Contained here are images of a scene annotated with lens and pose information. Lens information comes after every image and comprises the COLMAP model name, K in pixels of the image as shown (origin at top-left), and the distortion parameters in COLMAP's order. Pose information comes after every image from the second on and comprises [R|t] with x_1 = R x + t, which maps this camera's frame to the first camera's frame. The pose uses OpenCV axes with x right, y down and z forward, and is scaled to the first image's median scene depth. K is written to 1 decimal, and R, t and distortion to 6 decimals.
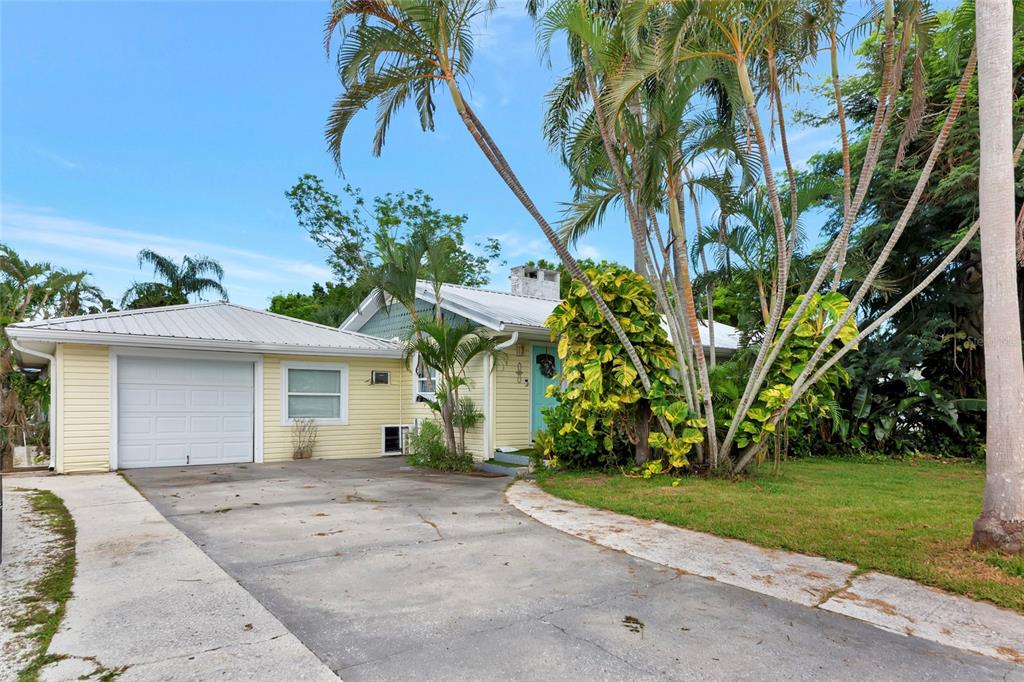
lens RADIAL K [[583.0, 0, 512.5], [0, 583.0, 342.5], [0, 0, 1]] dist [0.002242, -0.001733]
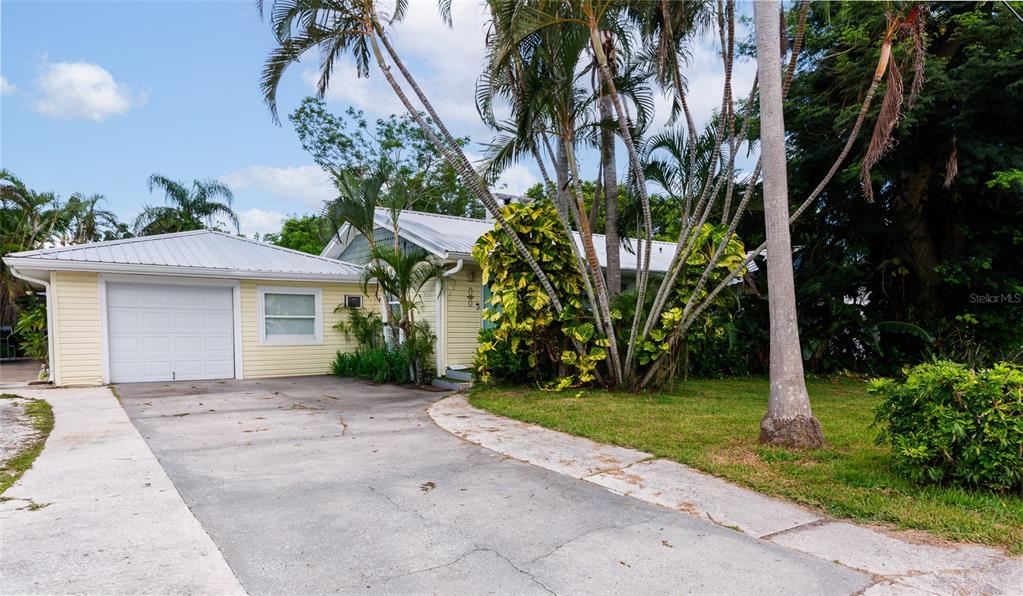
lens RADIAL K [[595.4, 0, 511.1], [0, 595.4, 299.1], [0, 0, 1]] dist [0.002956, -0.000307]
pose [[0.999287, -0.000179, -0.037752, 0.176218], [0.002359, 0.998331, 0.057702, -0.010553], [0.037679, -0.057750, 0.997620, -0.132095]]
